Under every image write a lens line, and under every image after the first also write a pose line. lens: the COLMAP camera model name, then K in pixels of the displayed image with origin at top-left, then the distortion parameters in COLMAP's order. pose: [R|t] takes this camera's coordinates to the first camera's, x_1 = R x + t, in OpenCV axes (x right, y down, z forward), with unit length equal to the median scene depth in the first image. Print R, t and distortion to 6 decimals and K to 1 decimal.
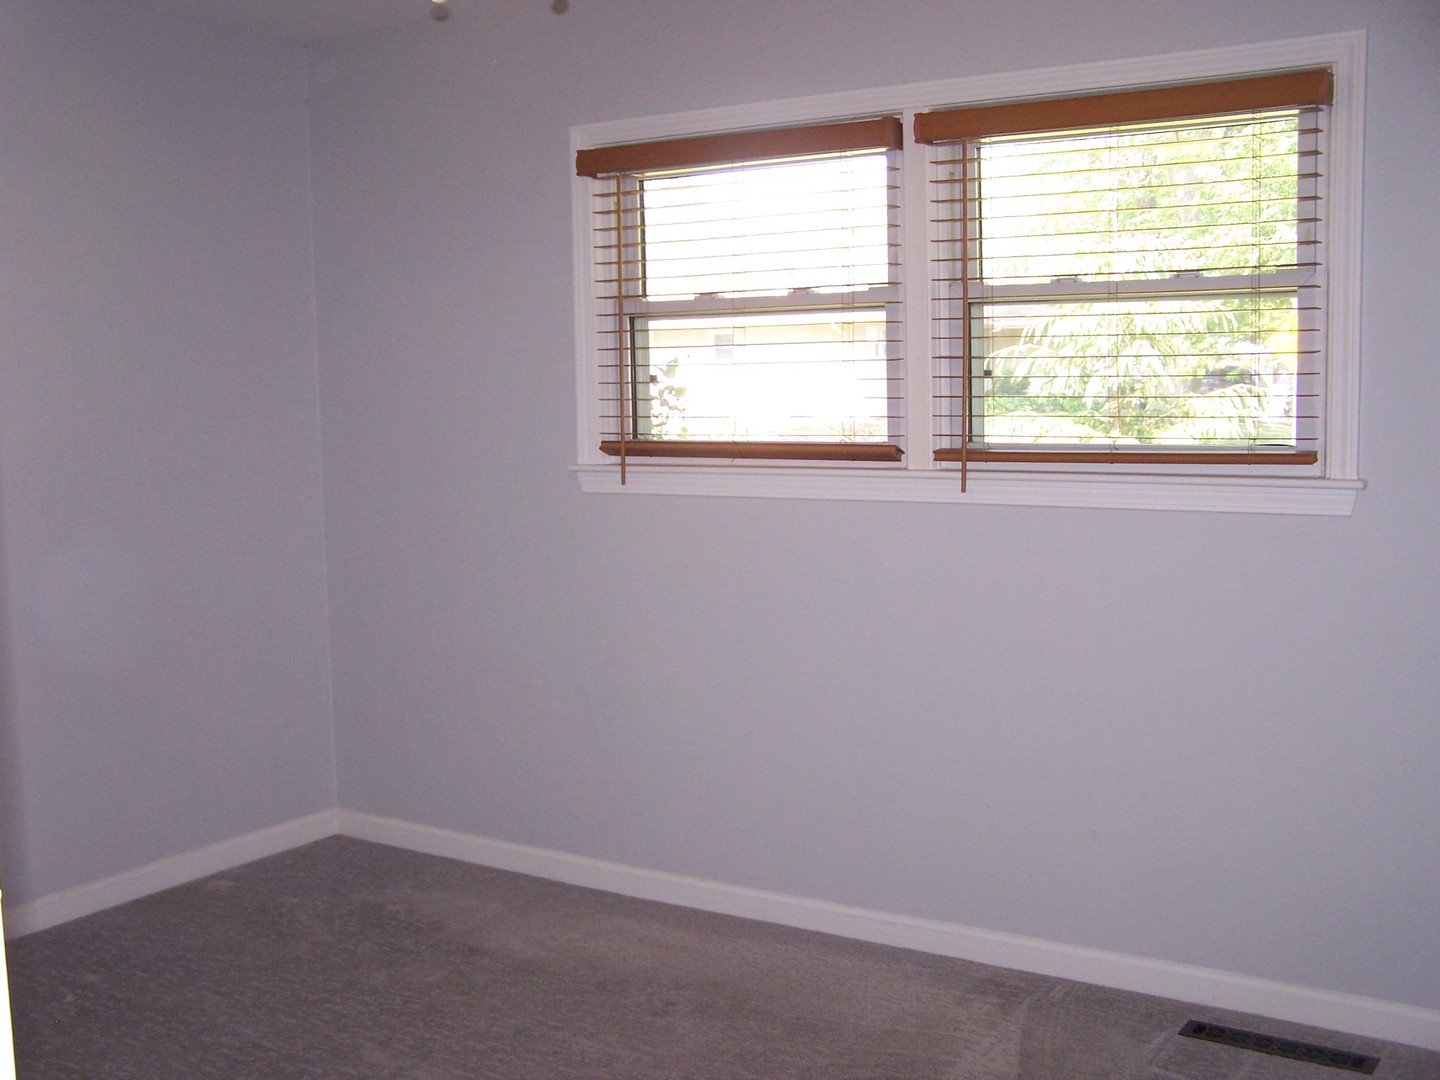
lens RADIAL K [[1639.4, 0, 720.0], [0, 1639.4, 540.0], [0, 0, 1]] dist [-0.127286, -0.004183]
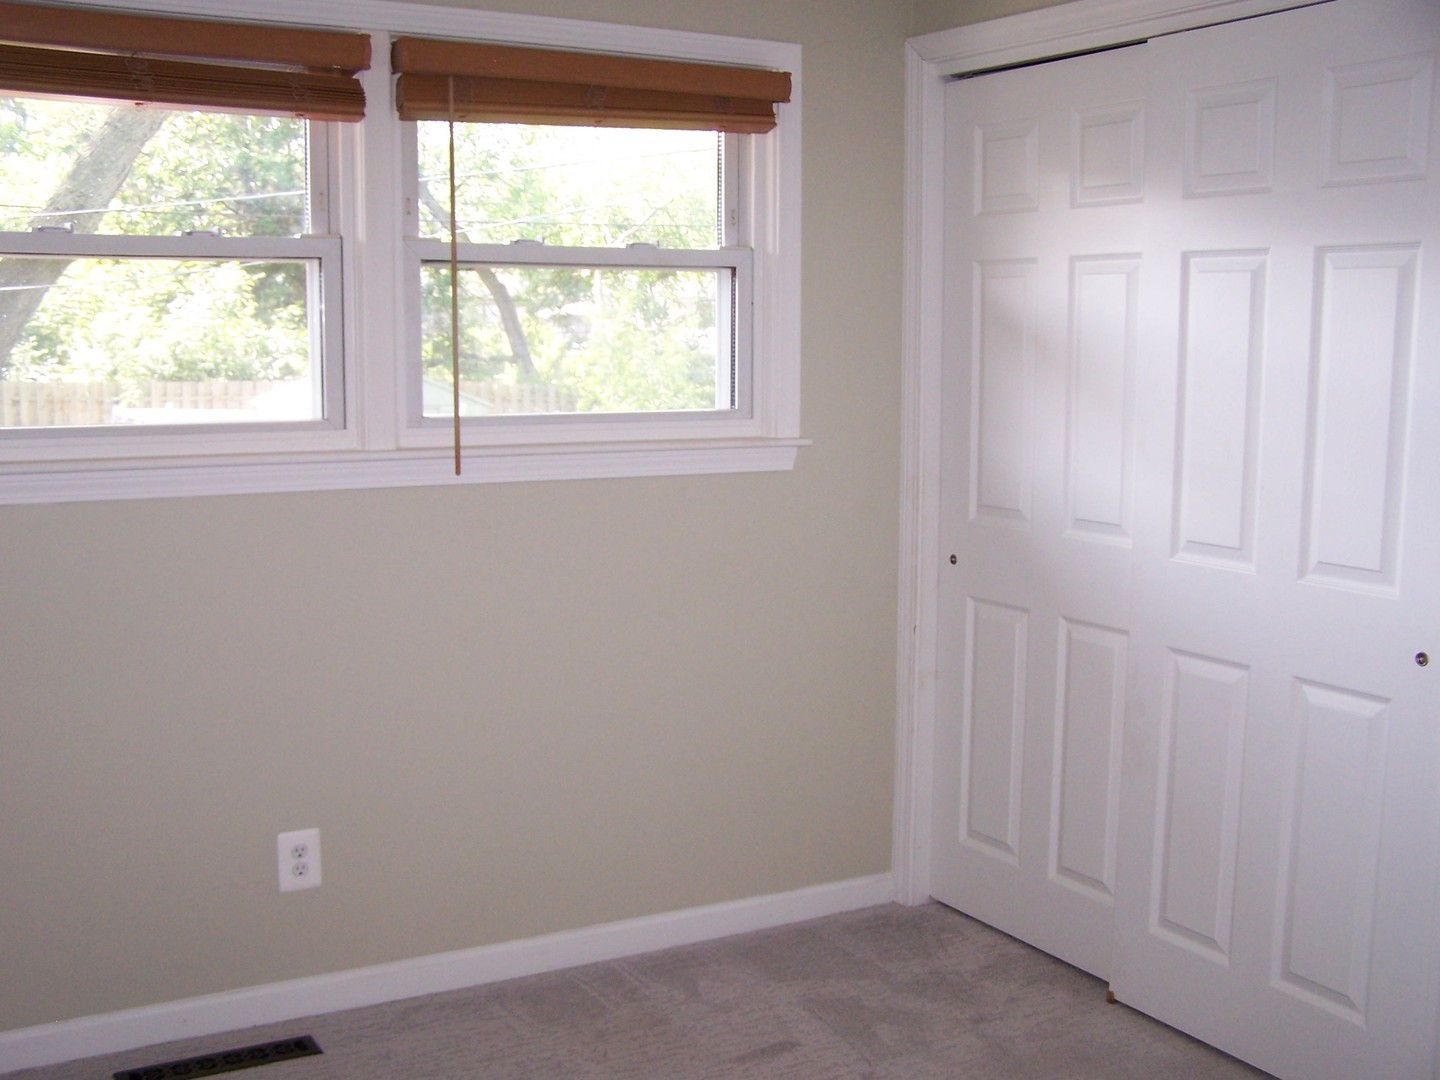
lens RADIAL K [[1720.2, 0, 720.0], [0, 1720.2, 540.0], [0, 0, 1]] dist [0.004526, 0.011260]
pose [[0.444934, -0.078431, 0.892122, -0.713865], [0.071179, 0.996103, 0.052073, -0.034472], [-0.892730, 0.040332, 0.448783, 0.484414]]
